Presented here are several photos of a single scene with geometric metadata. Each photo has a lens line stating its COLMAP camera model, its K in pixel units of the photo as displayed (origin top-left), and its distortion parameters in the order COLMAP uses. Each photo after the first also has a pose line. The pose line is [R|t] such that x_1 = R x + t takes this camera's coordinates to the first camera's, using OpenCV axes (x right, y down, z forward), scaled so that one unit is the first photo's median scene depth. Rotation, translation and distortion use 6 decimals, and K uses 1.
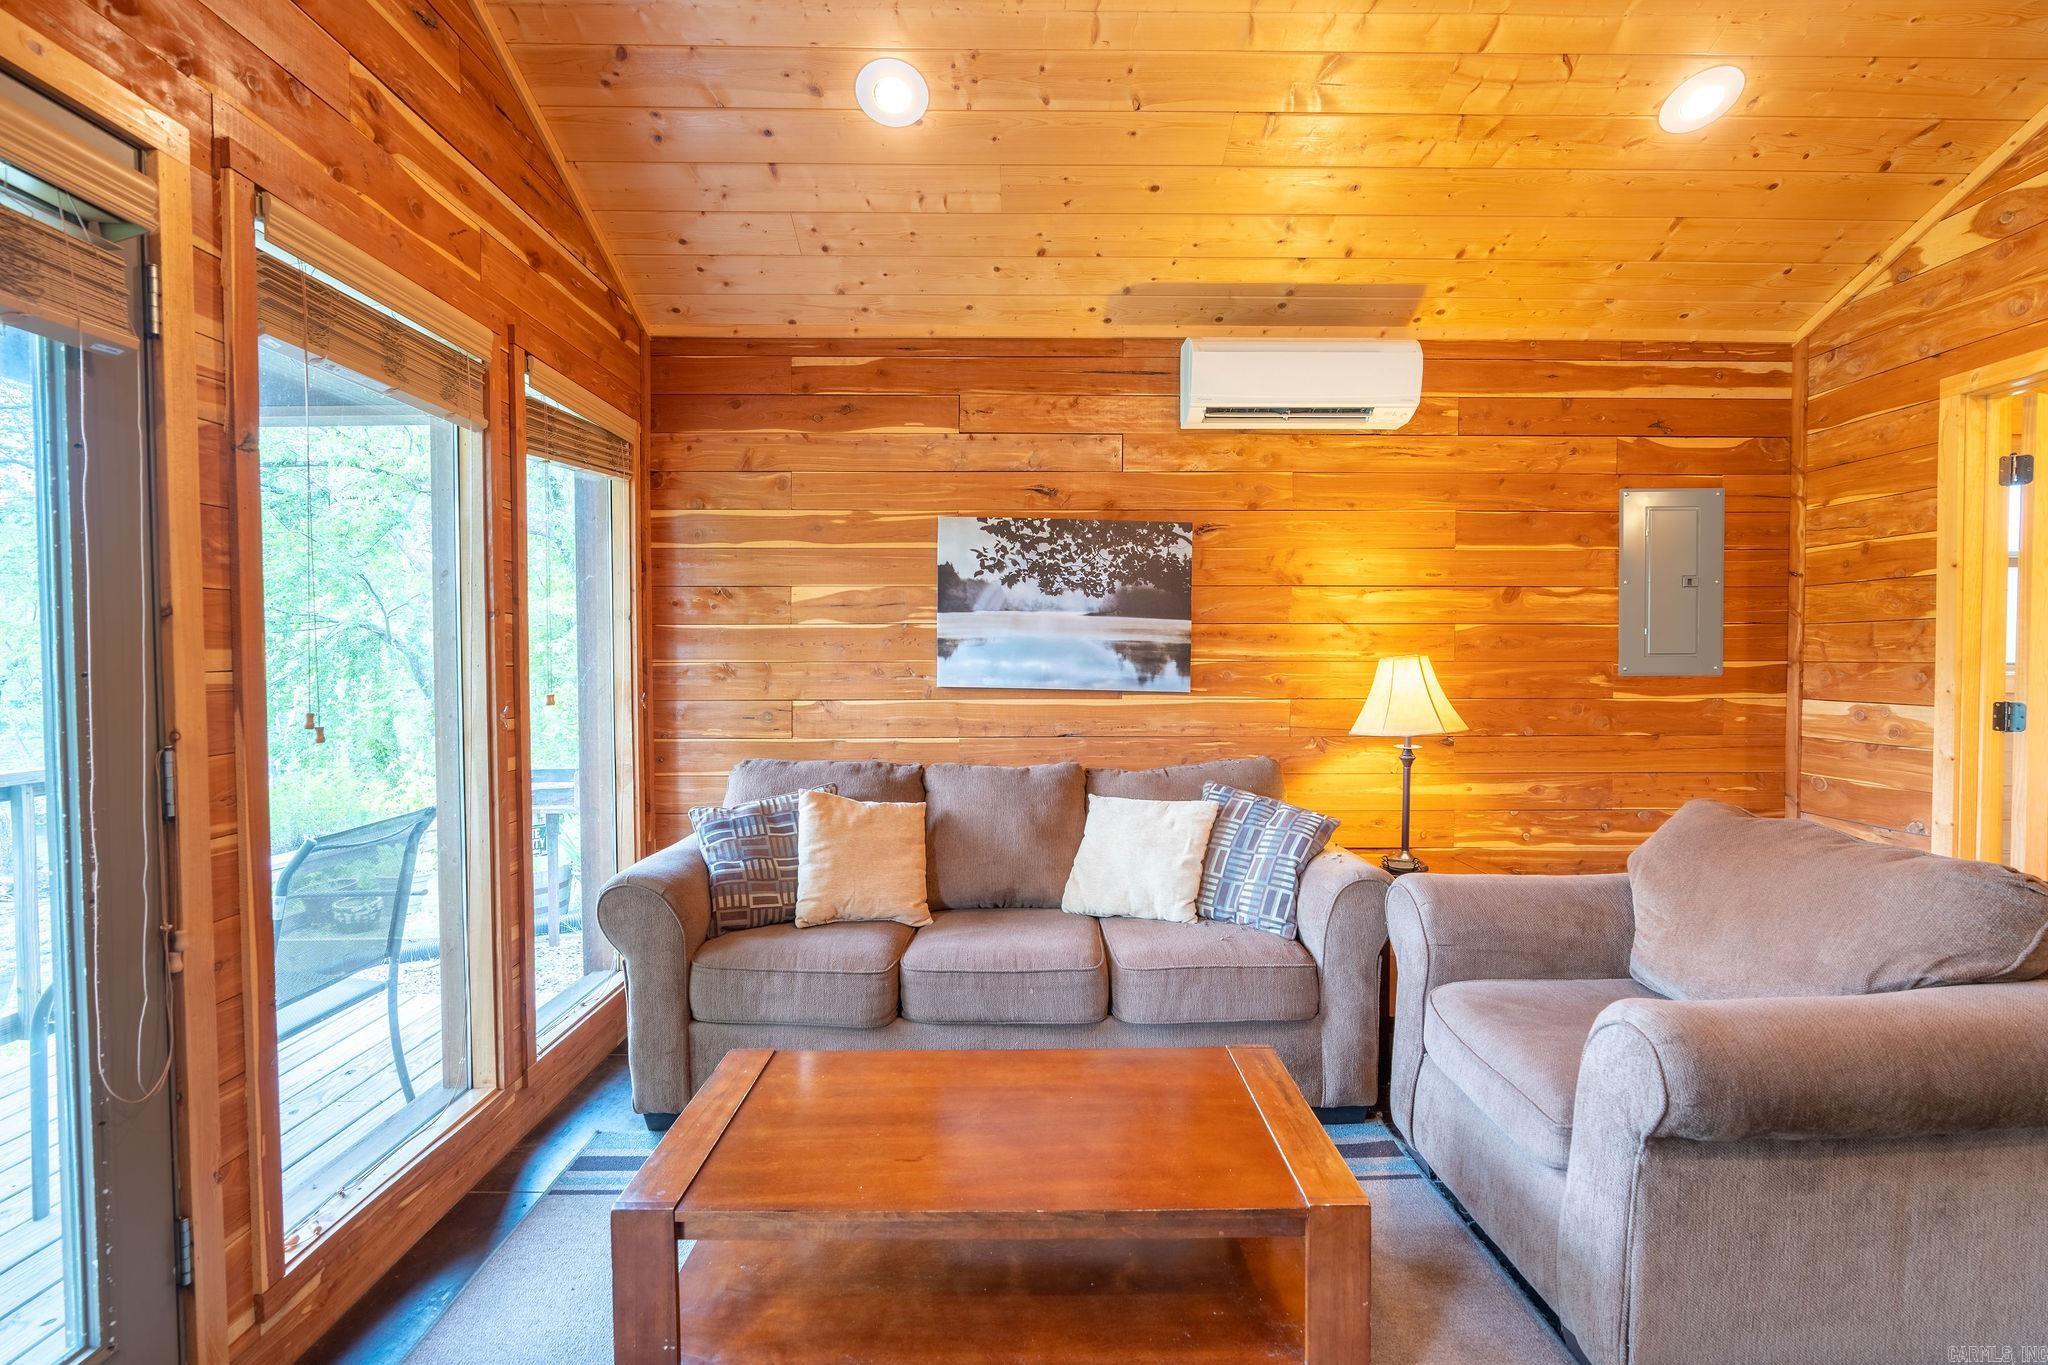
lens RADIAL K [[922.0, 0, 1026.8], [0, 922.0, 683.4], [0, 0, 1]] dist [-0.013497, 0.005093]
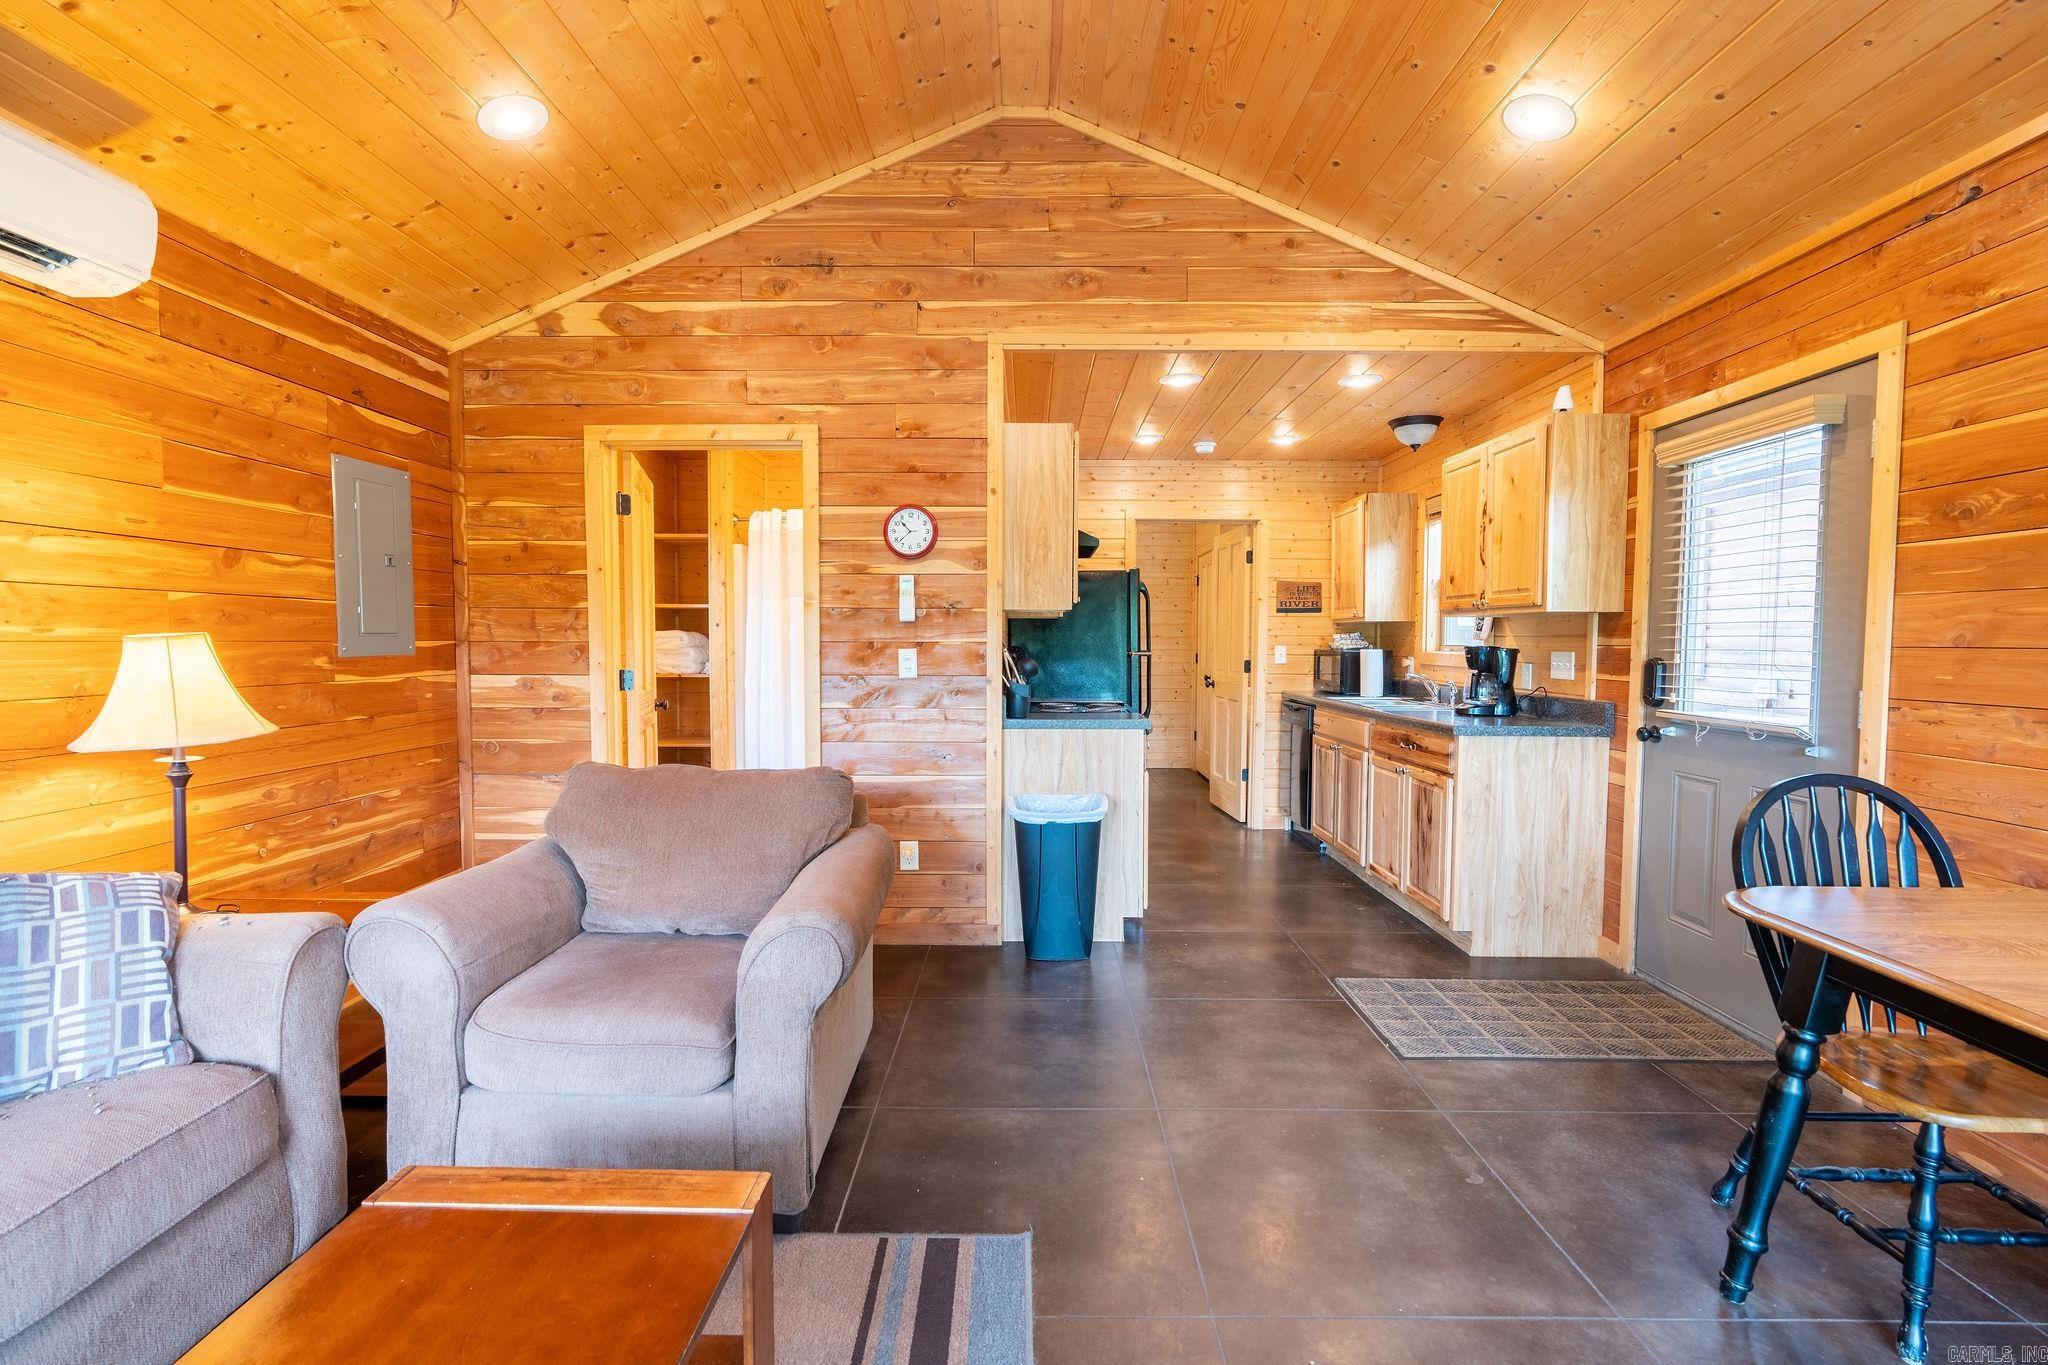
lens RADIAL K [[922.0, 0, 1025.5], [0, 922.0, 681.6], [0, 0, 1]] dist [-0.013497, 0.005093]
pose [[0.020252, -0.044403, 0.998808, -0.269840], [0.024592, 0.998733, 0.043901, -0.007038], [-0.999492, 0.023673, 0.021318, 0.298660]]
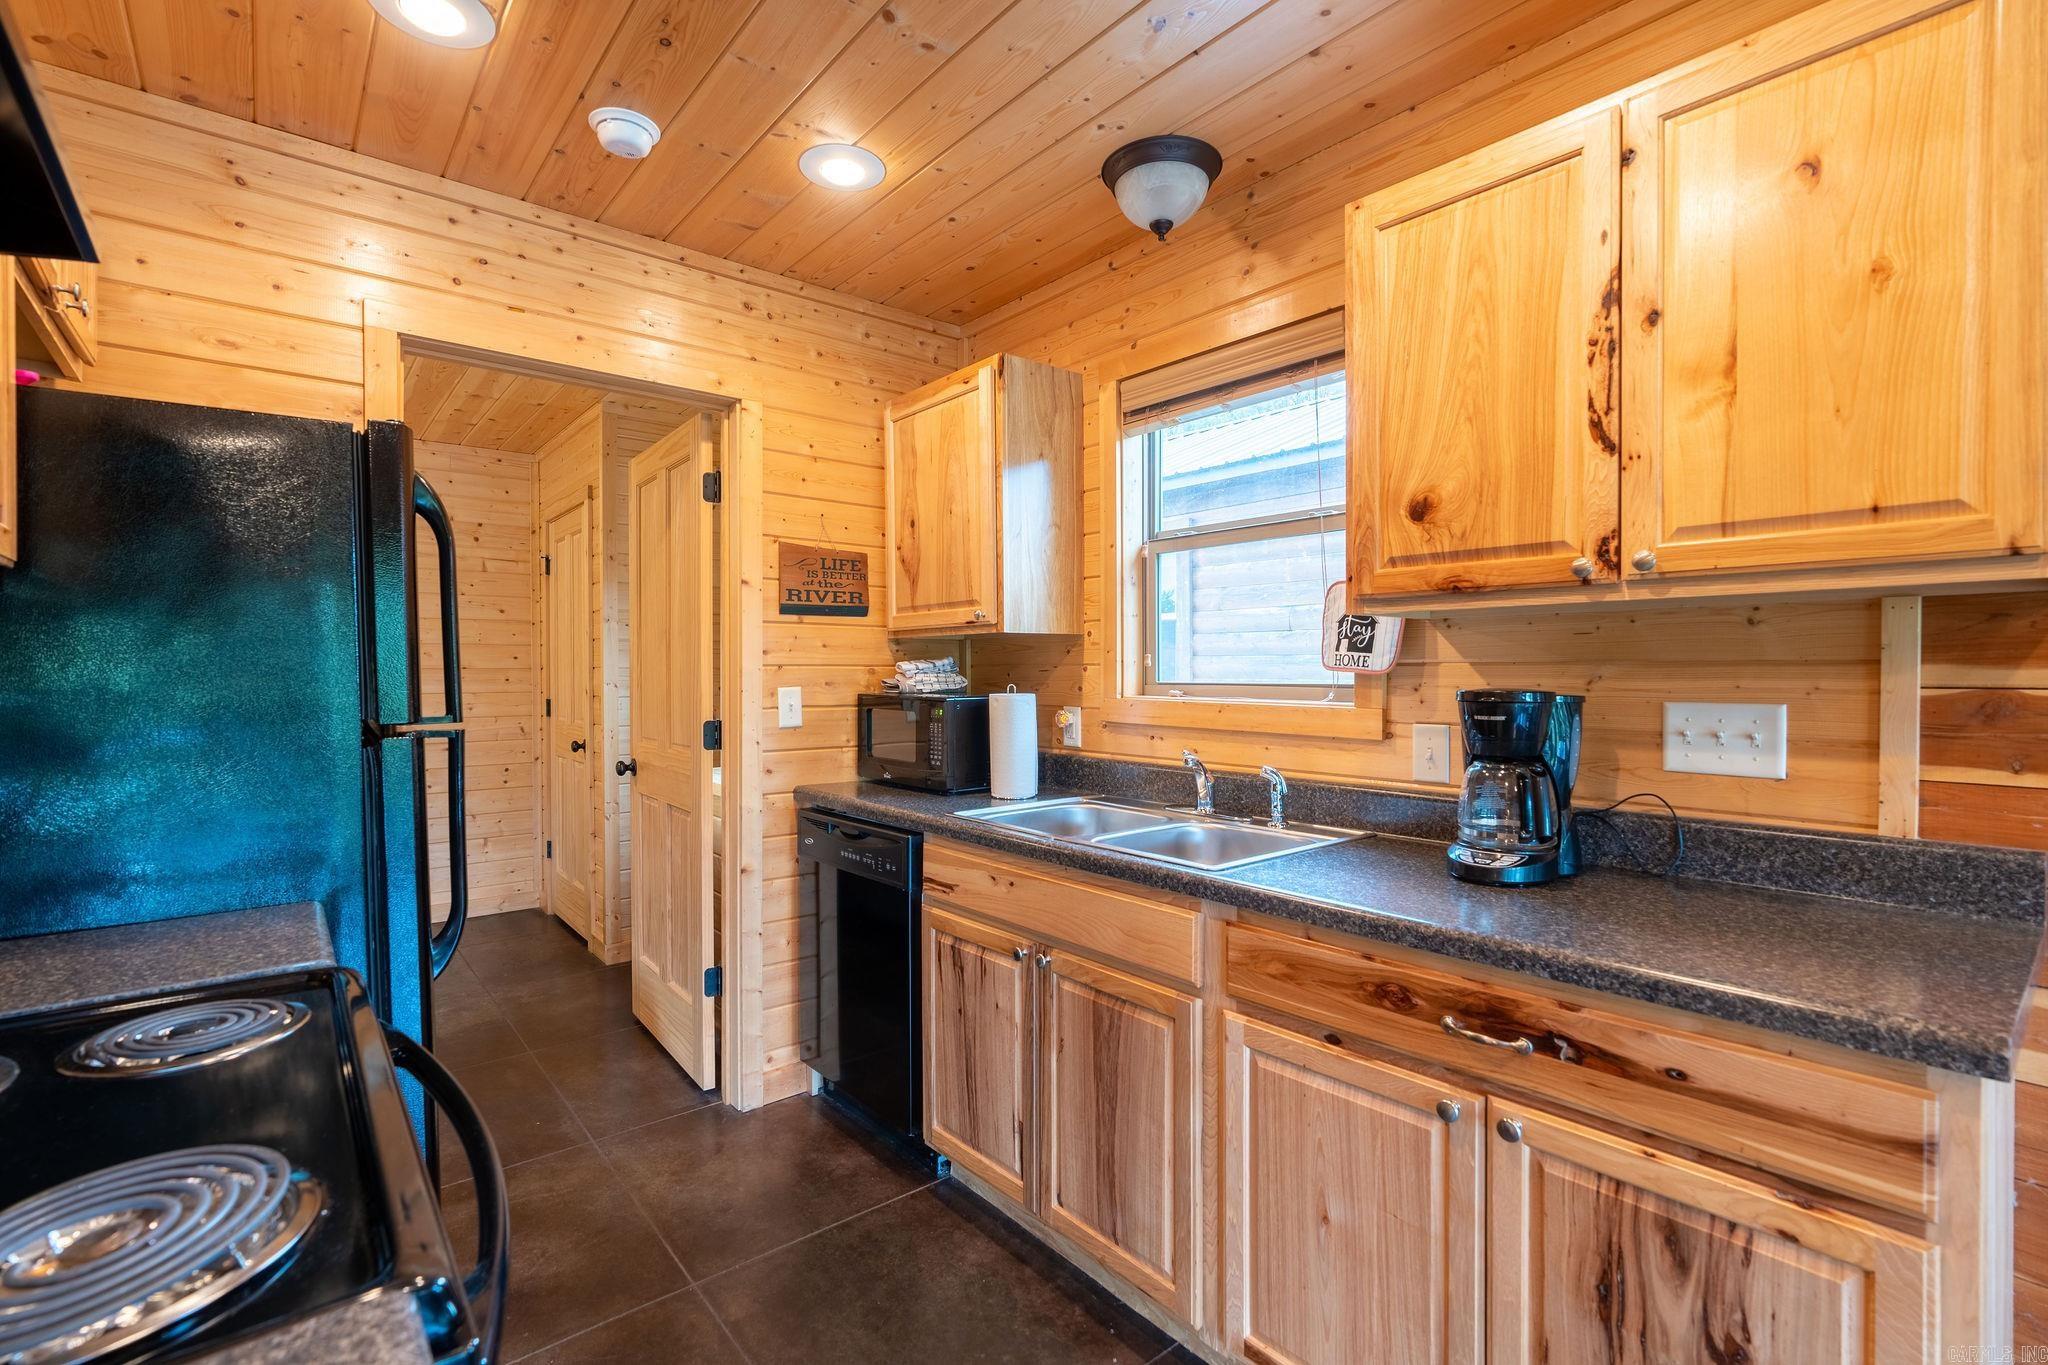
lens RADIAL K [[922.0, 0, 1027.8], [0, 922.0, 681.4], [0, 0, 1]] dist [-0.013497, 0.005093]
pose [[-0.629683, -0.006642, 0.776824, 0.809656], [0.025536, 0.999246, 0.029243, -0.008999], [-0.776433, 0.038250, -0.629038, 0.181466]]
